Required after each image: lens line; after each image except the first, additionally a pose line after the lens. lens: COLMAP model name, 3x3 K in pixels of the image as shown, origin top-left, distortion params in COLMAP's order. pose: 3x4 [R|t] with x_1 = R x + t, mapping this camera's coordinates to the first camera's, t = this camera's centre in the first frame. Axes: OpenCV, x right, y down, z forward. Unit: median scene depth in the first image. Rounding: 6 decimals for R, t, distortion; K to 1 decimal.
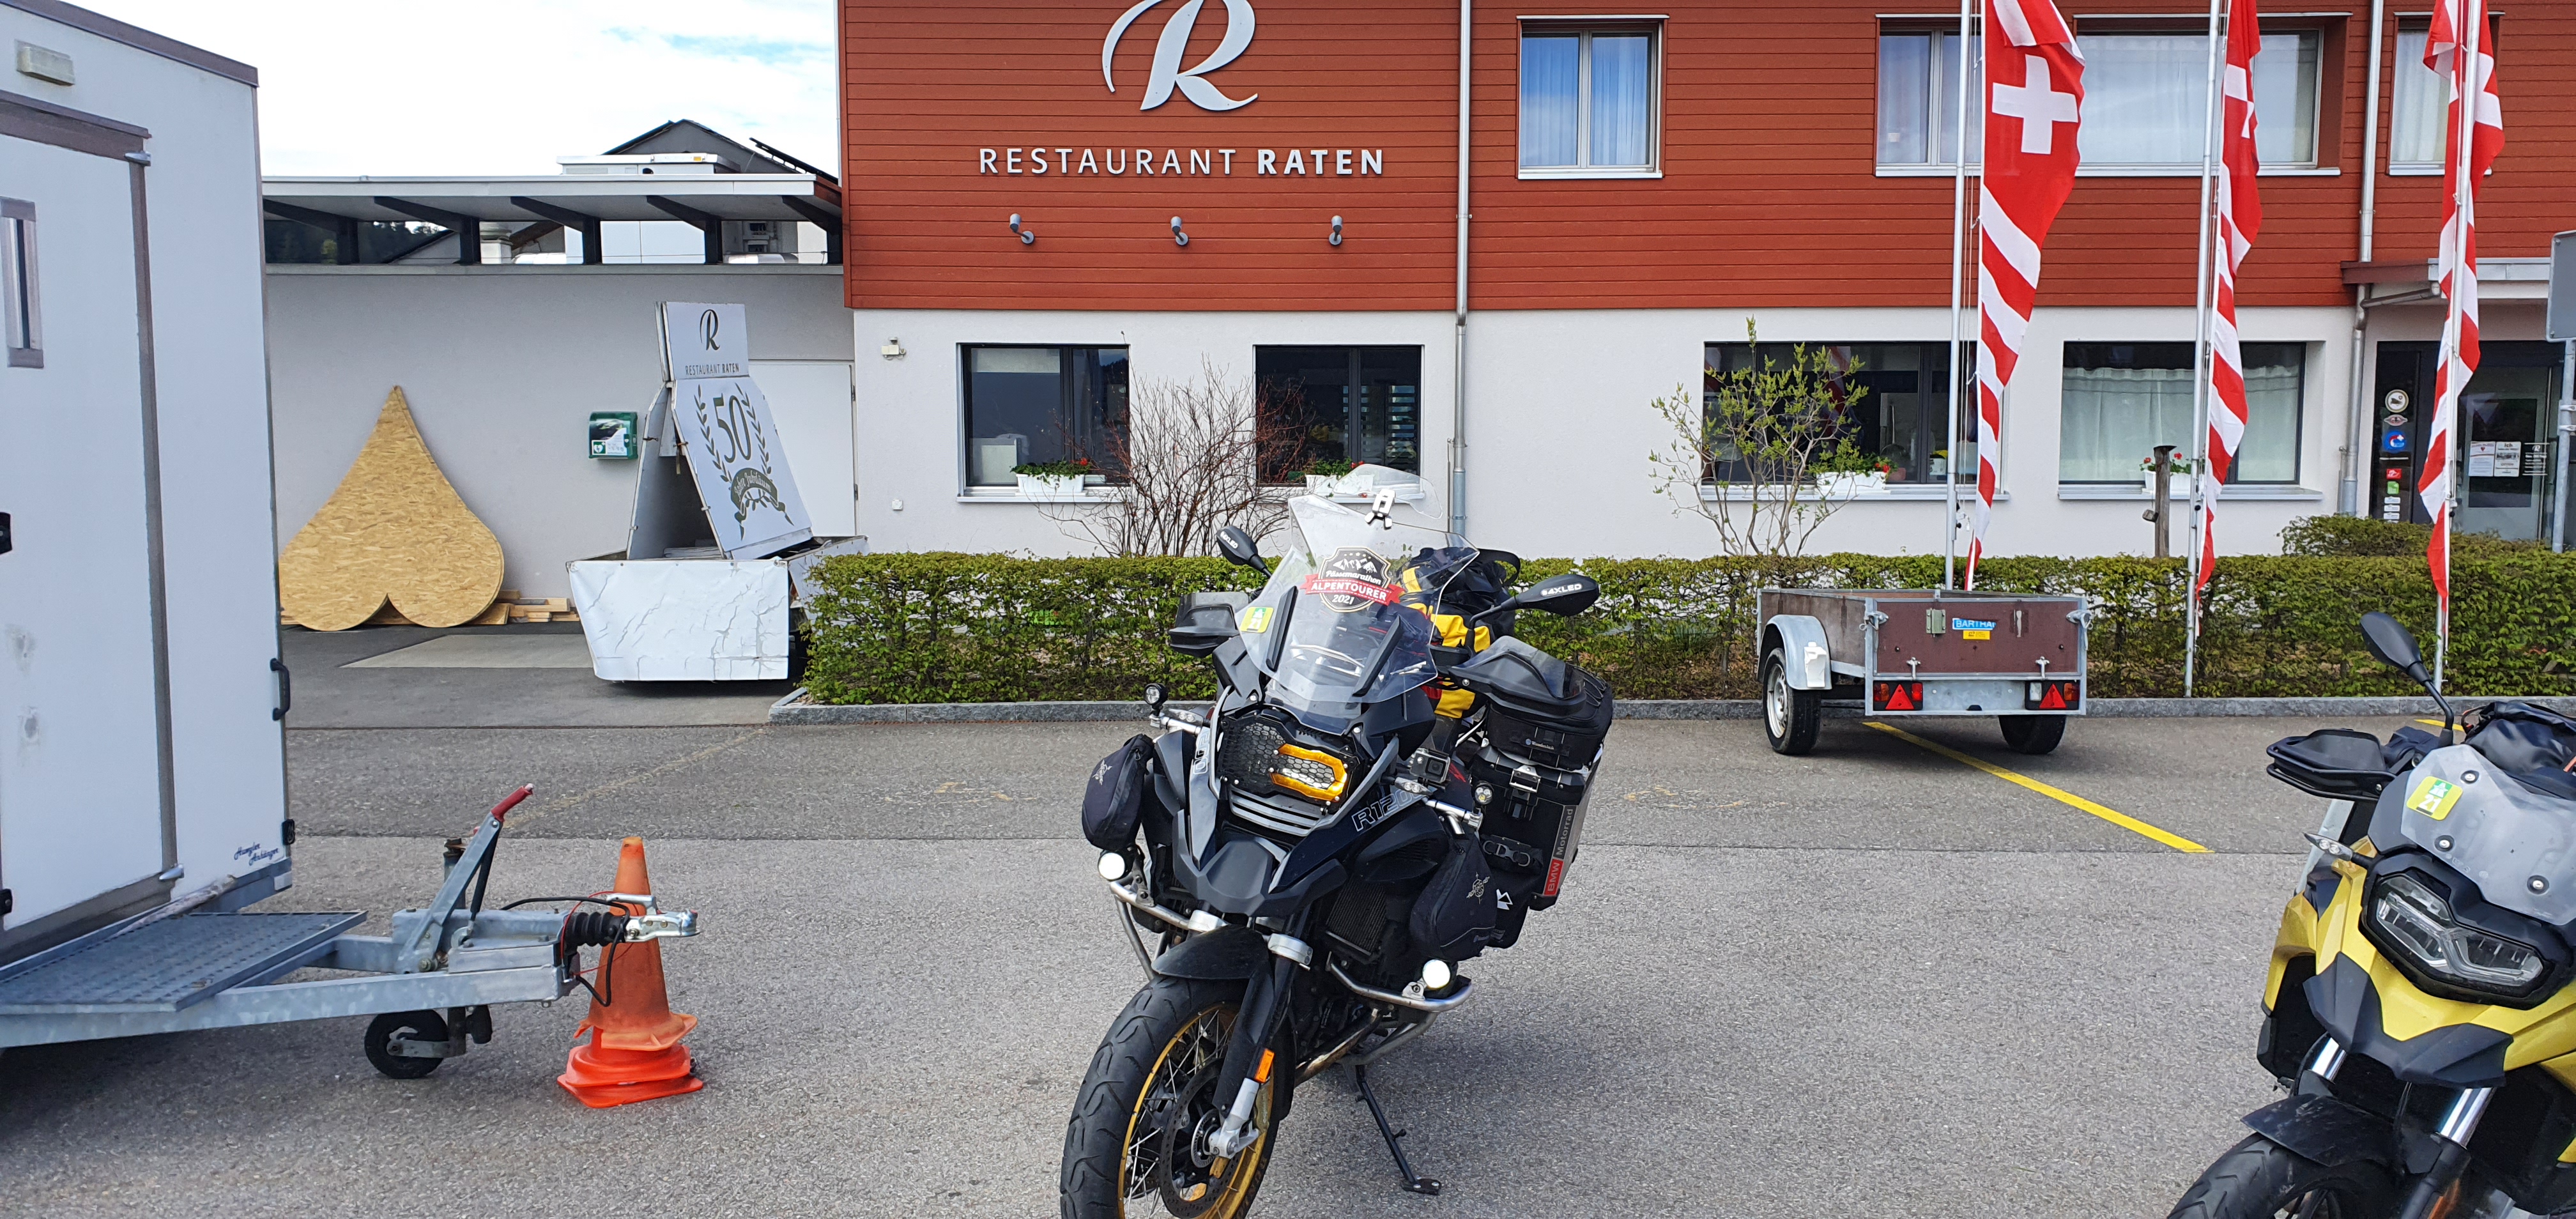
lens RADIAL K [[1960.2, 0, 1280.6], [0, 1960.2, 566.8], [0, 0, 1]] dist [0.018811, -0.022856]
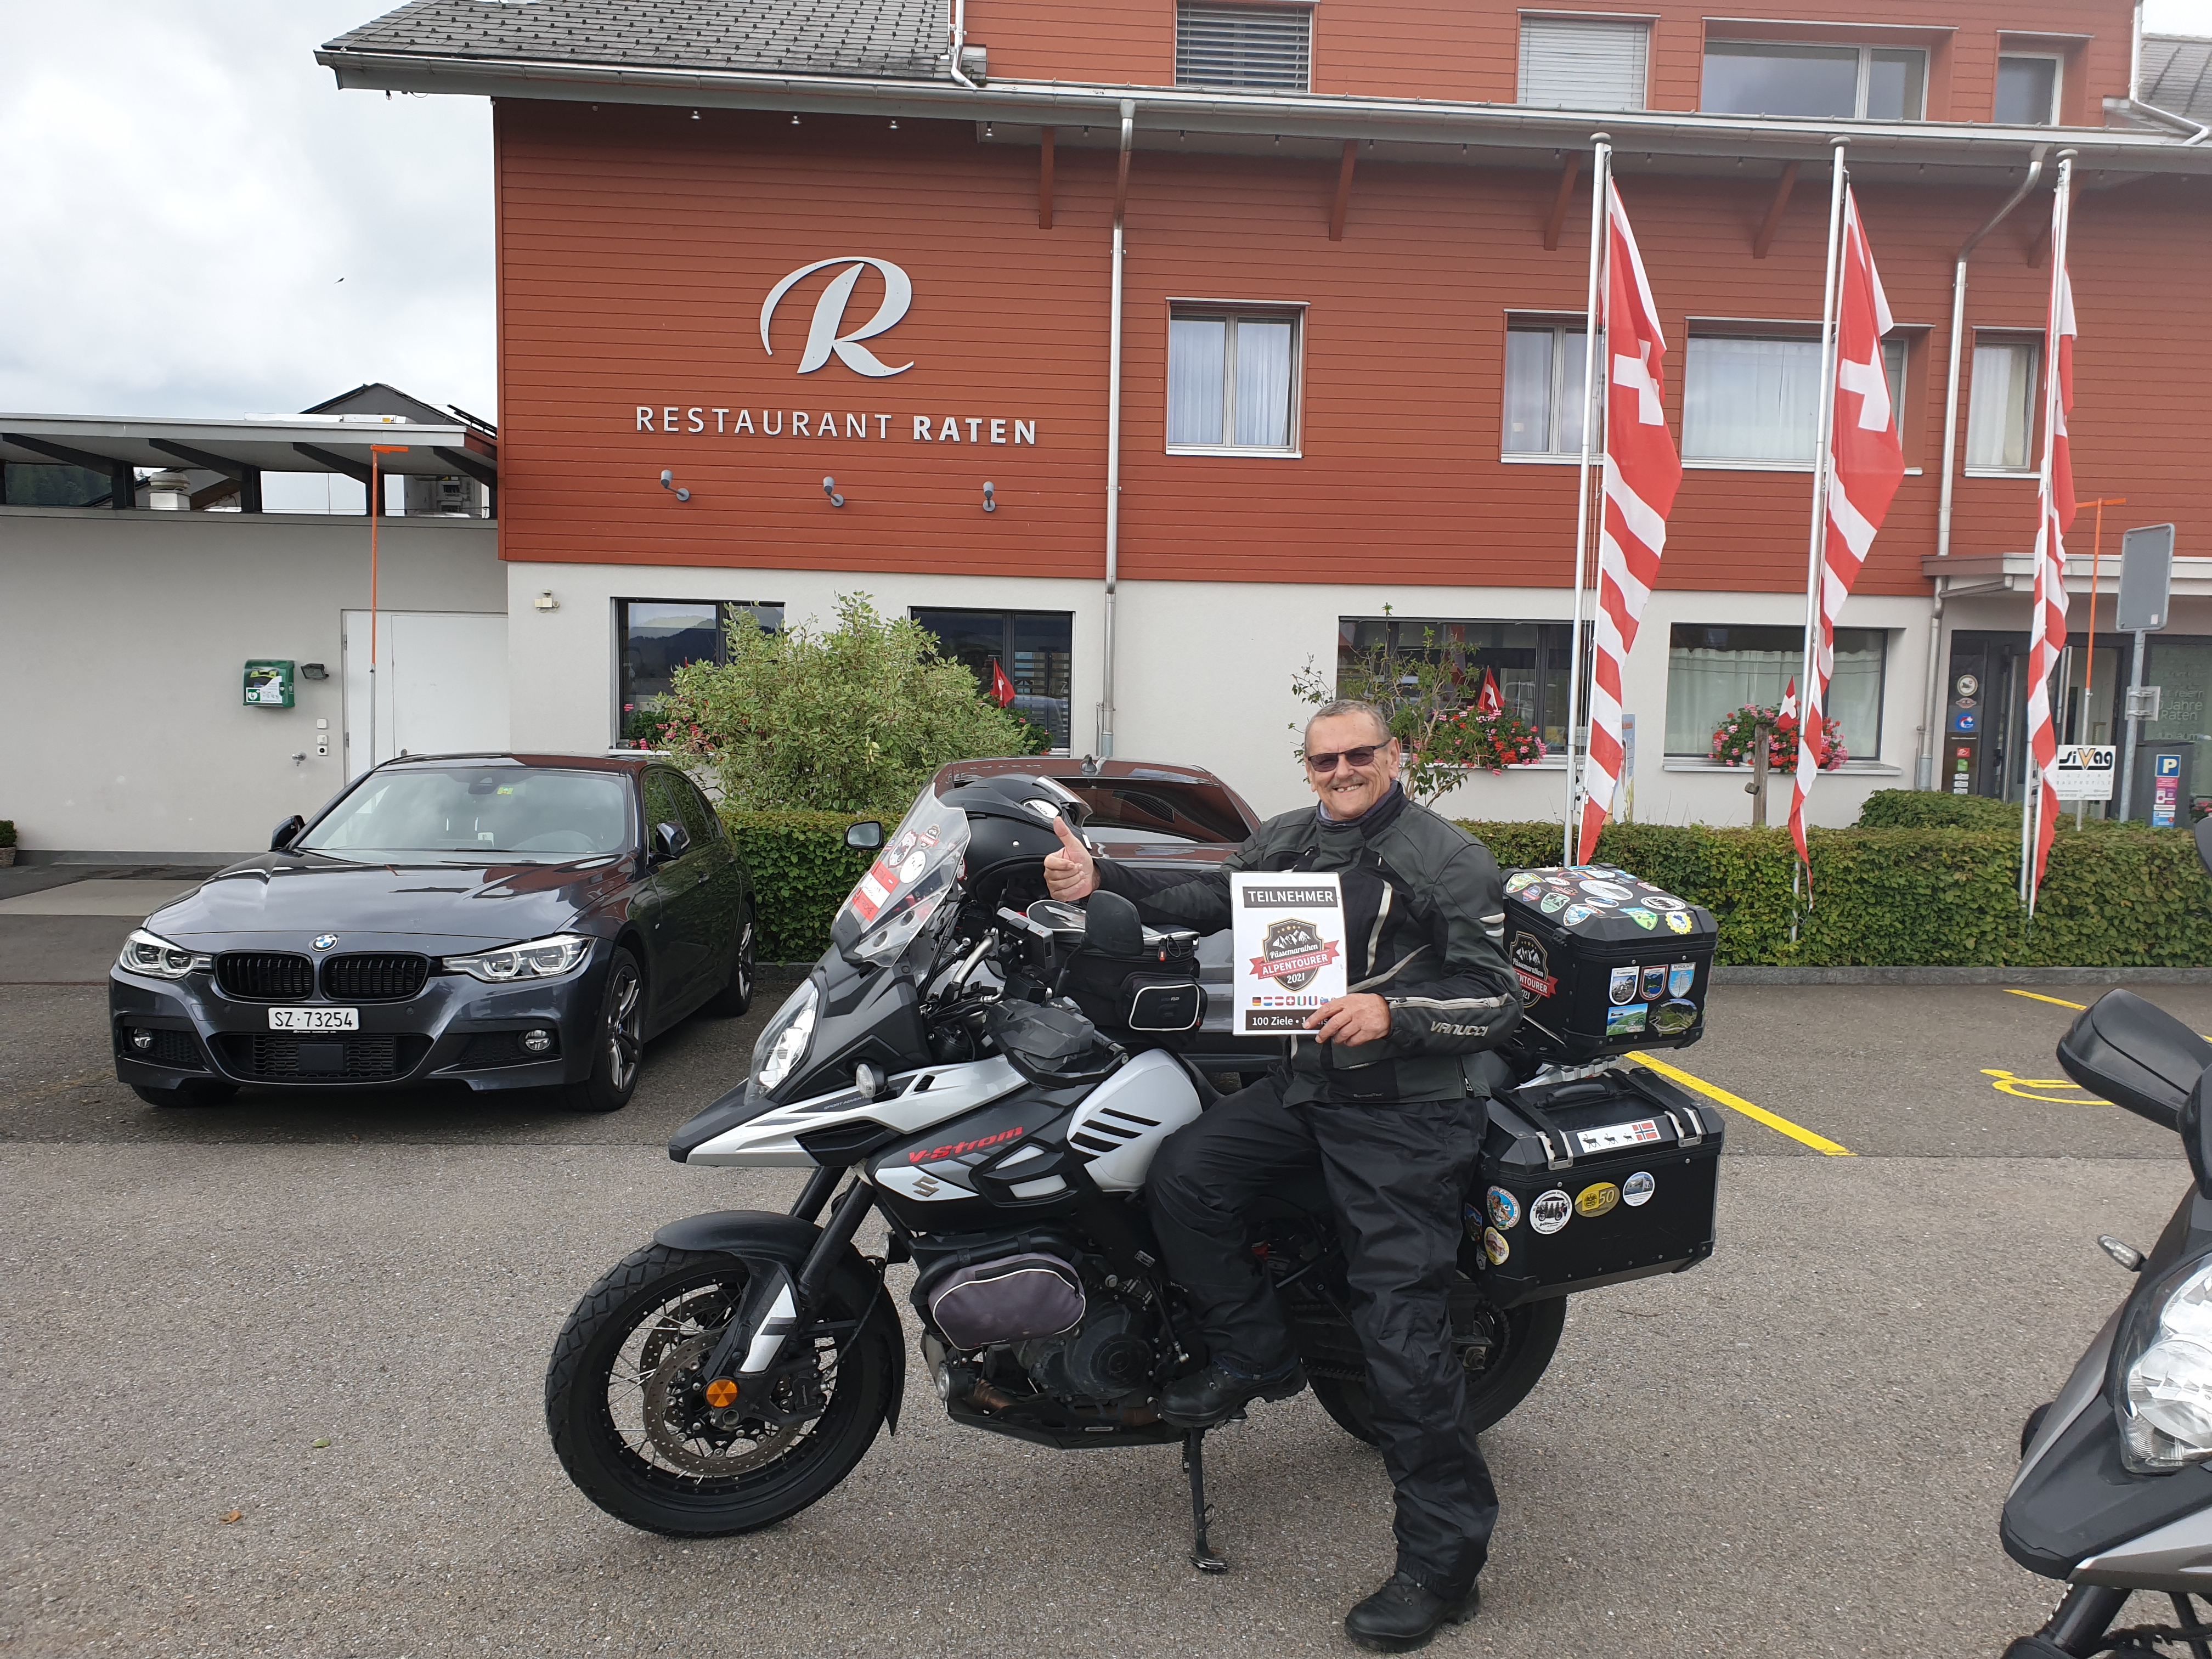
lens RADIAL K [[1687.2, 0, 1114.4], [0, 1687.2, 822.7], [0, 0, 1]] dist [-0.020464, 0.025273]
pose [[0.996910, 0.014519, 0.077200, 0.028245], [-0.014918, 0.999878, 0.004599, -0.005842], [-0.077123, -0.005736, 0.997005, 0.112357]]
